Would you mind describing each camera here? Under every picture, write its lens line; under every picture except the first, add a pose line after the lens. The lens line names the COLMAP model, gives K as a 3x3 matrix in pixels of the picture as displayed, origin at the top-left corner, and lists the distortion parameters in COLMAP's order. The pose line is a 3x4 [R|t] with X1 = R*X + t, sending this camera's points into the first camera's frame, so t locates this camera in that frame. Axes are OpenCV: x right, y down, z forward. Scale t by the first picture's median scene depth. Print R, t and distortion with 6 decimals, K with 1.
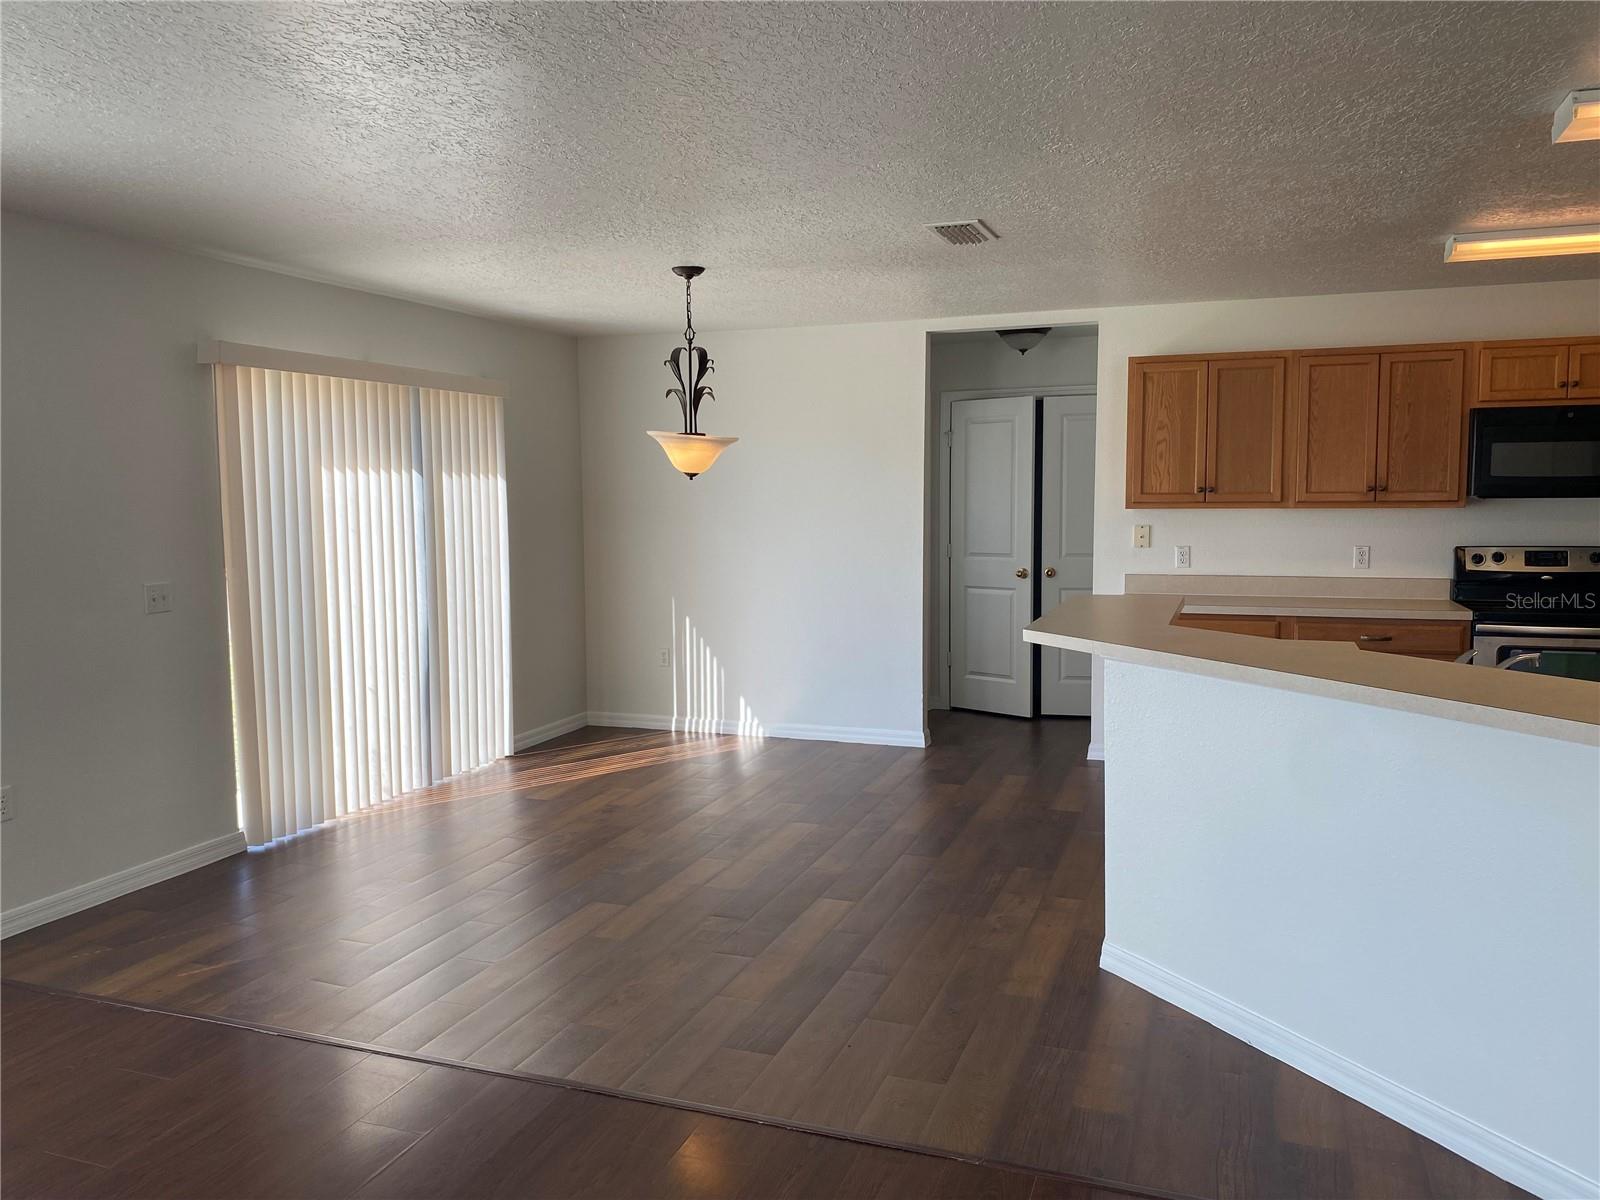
lens RADIAL K [[1228.8, 0, 790.6], [0, 1228.8, 601.7], [0, 0, 1]] dist [0.054396, -0.060069]
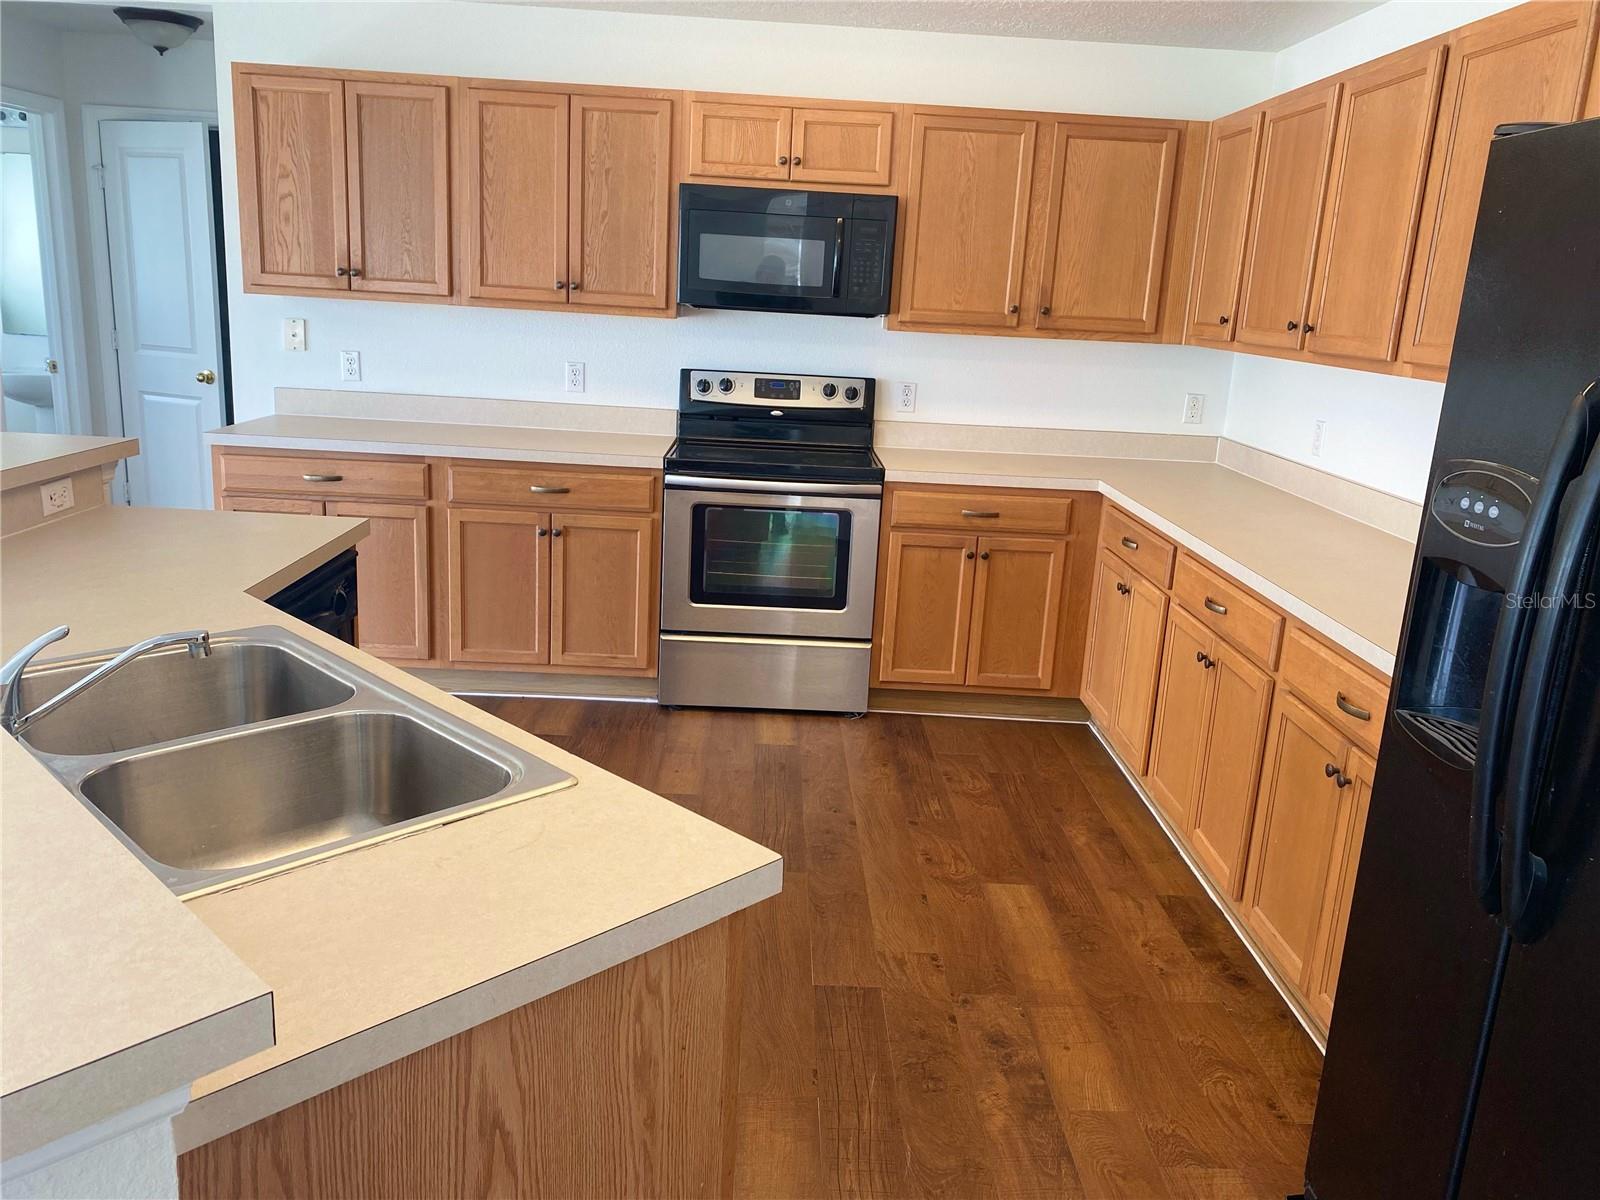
lens RADIAL K [[1228.8, 0, 786.9], [0, 1228.8, 591.5], [0, 0, 1]] dist [0.054396, -0.060069]
pose [[0.936057, -0.026928, 0.350817, 0.324173], [-0.029455, 0.987570, 0.154395, -0.027796], [-0.350614, -0.154856, 0.923628, 0.235552]]
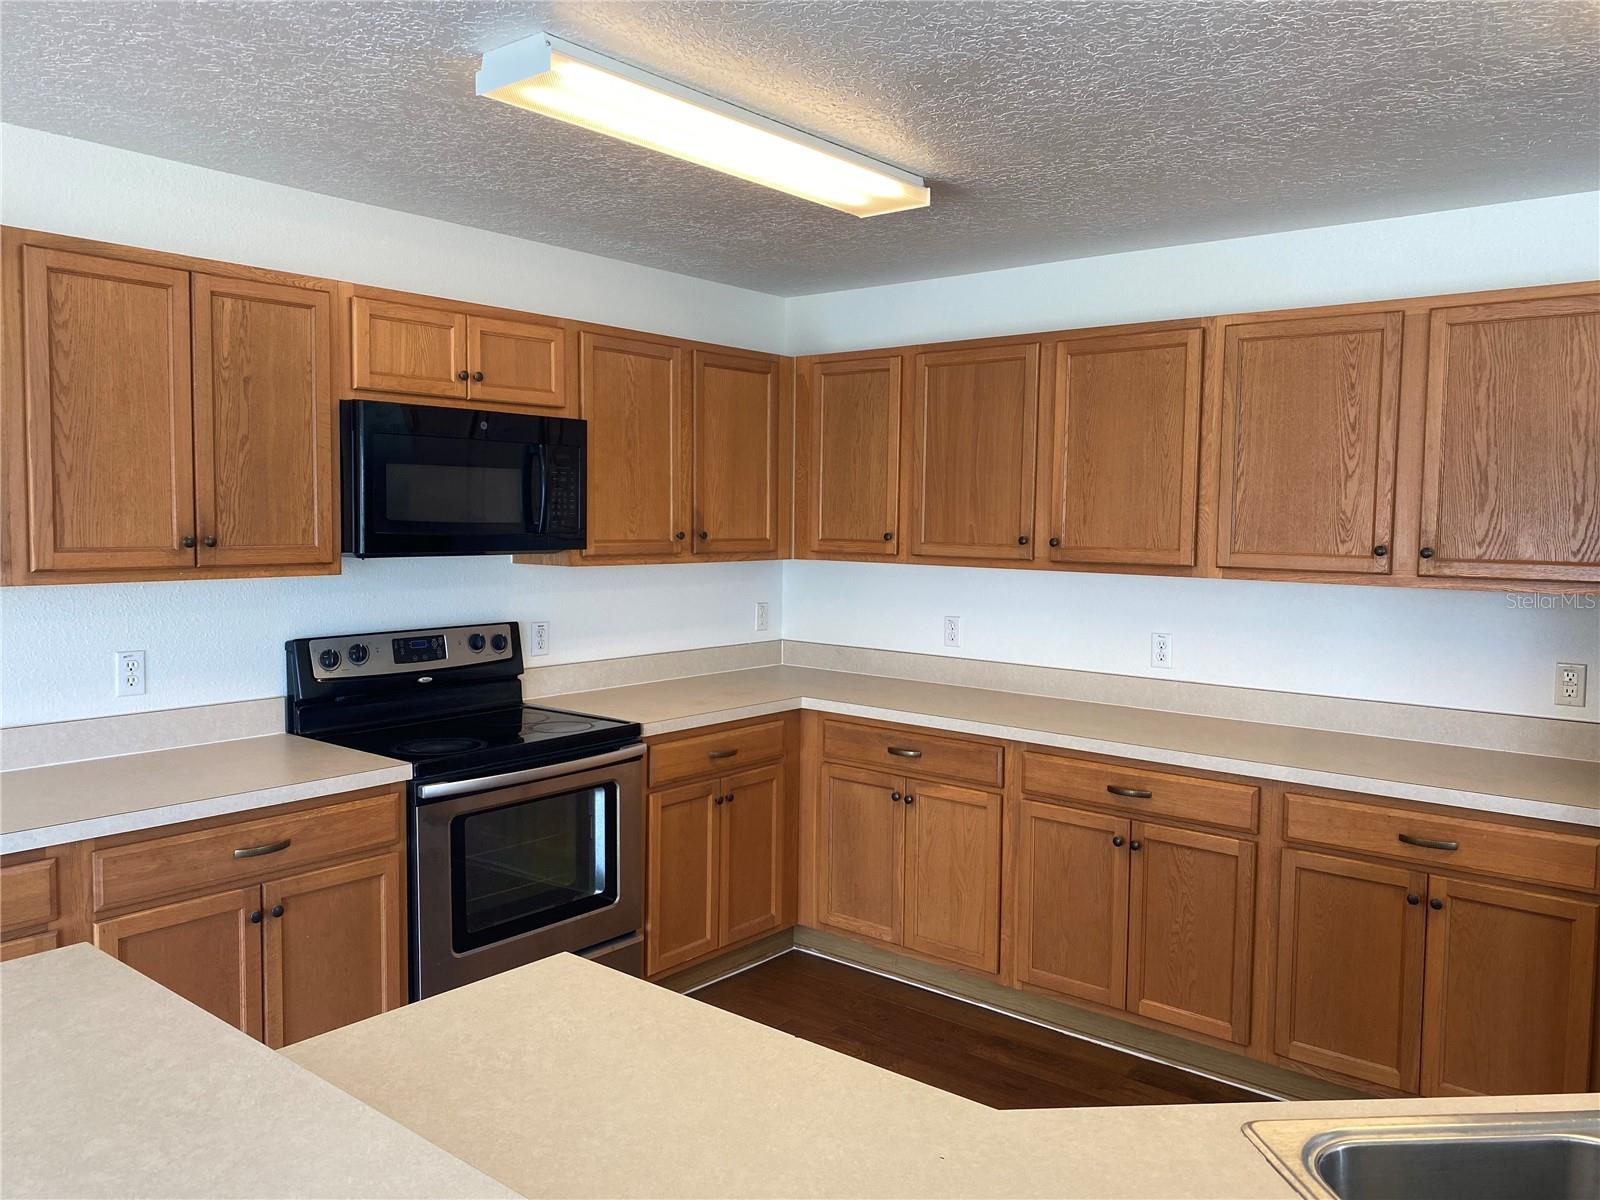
lens RADIAL K [[1228.8, 0, 793.6], [0, 1228.8, 585.1], [0, 0, 1]] dist [0.054396, -0.060069]
pose [[0.339784, -0.046153, 0.939370, 0.082094], [0.067733, 0.997403, 0.024504, -0.068576], [-0.938061, 0.055300, 0.342028, 0.594789]]
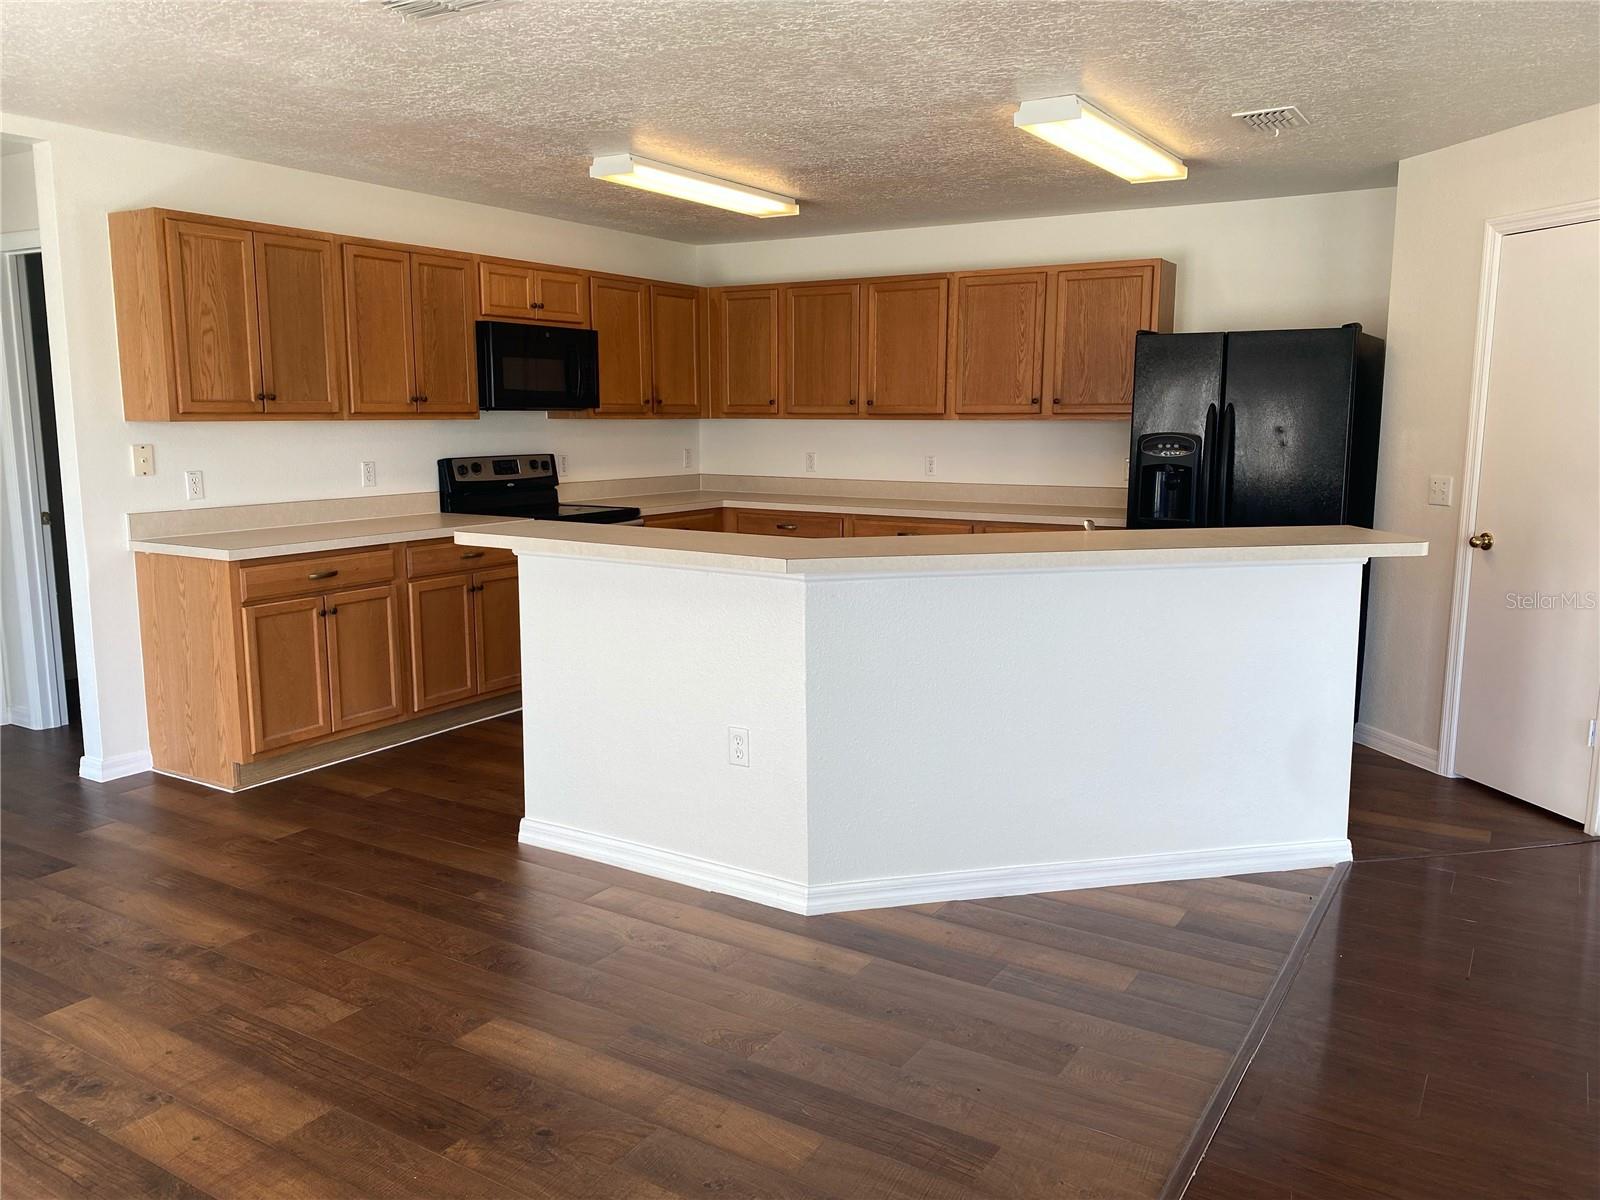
lens RADIAL K [[1228.8, 0, 807.9], [0, 1228.8, 598.6], [0, 0, 1]] dist [0.054396, -0.060069]
pose [[0.201259, -0.141348, 0.969286, -0.391143], [0.083763, 0.988393, 0.126742, -0.035267], [-0.975950, 0.055683, 0.210763, 0.514160]]
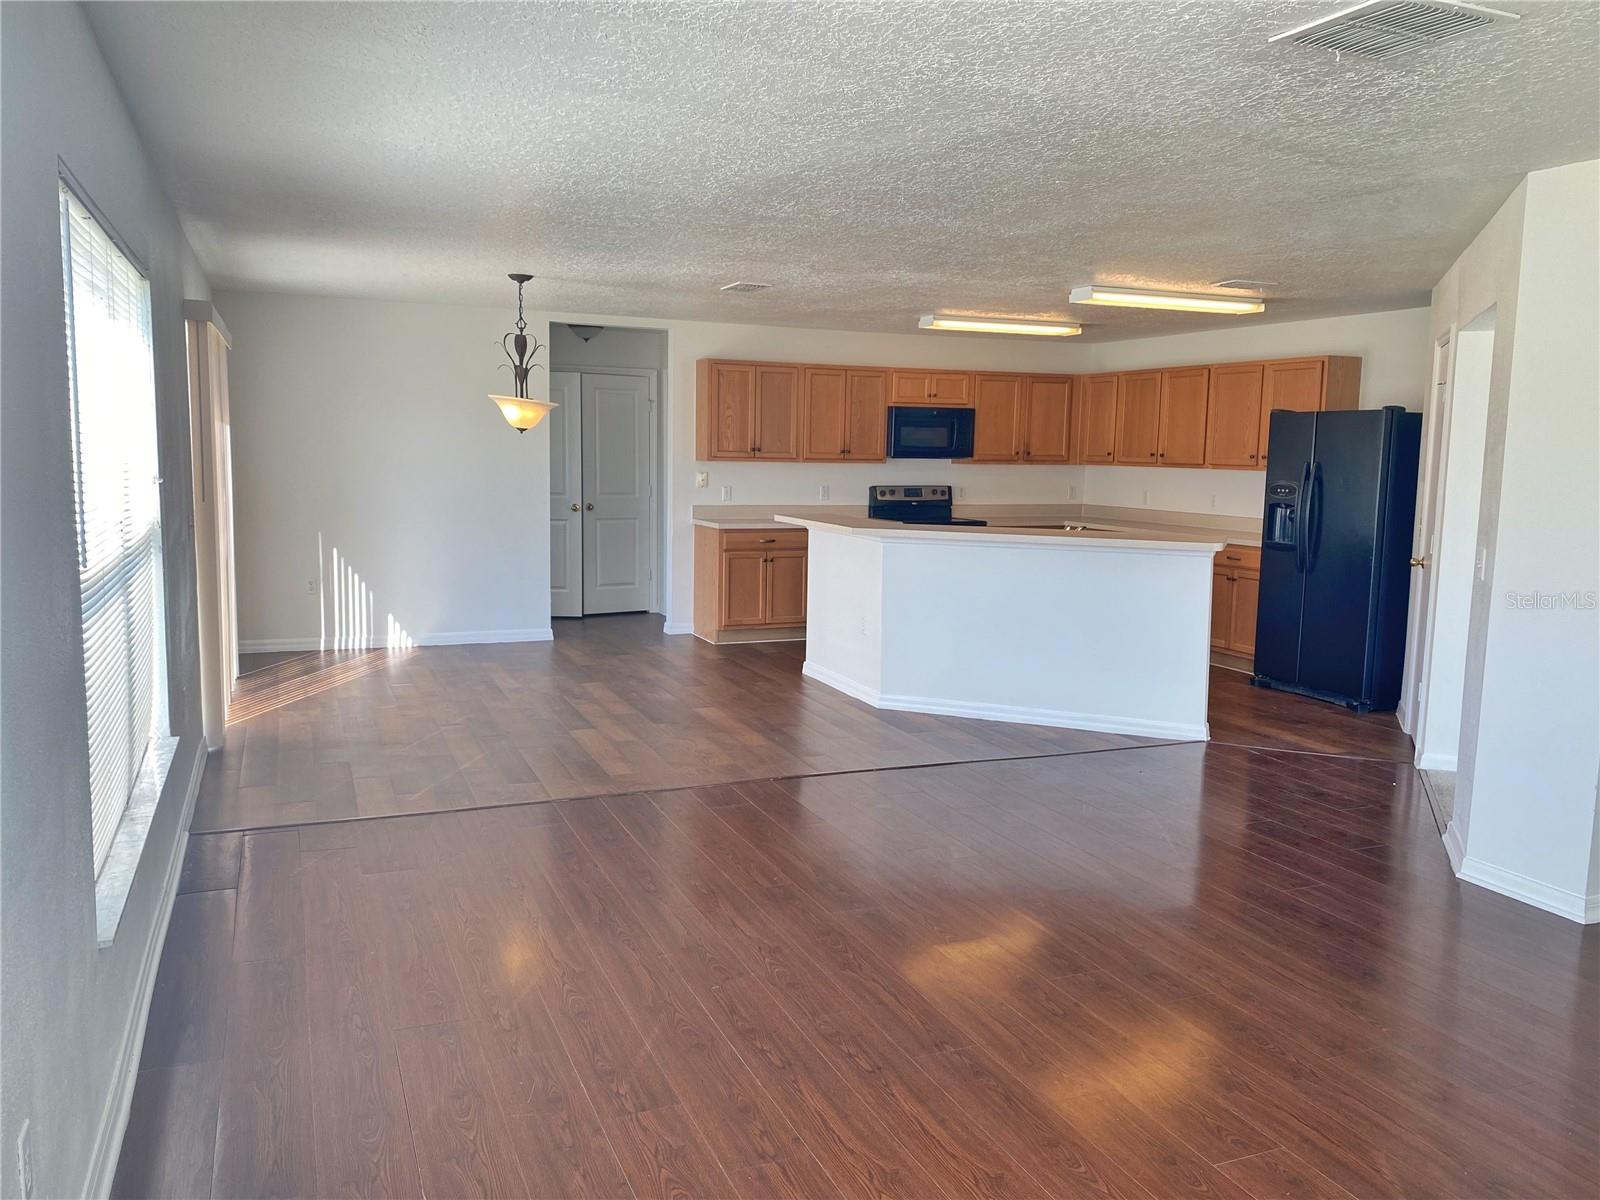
lens RADIAL K [[1228.8, 0, 800.6], [0, 1228.8, 599.8], [0, 0, 1]] dist [0.054396, -0.060069]
pose [[0.728873, -0.062544, 0.681786, -0.700621], [0.036843, 0.997959, 0.052161, 0.019926], [-0.683656, -0.012900, 0.729690, -0.166731]]
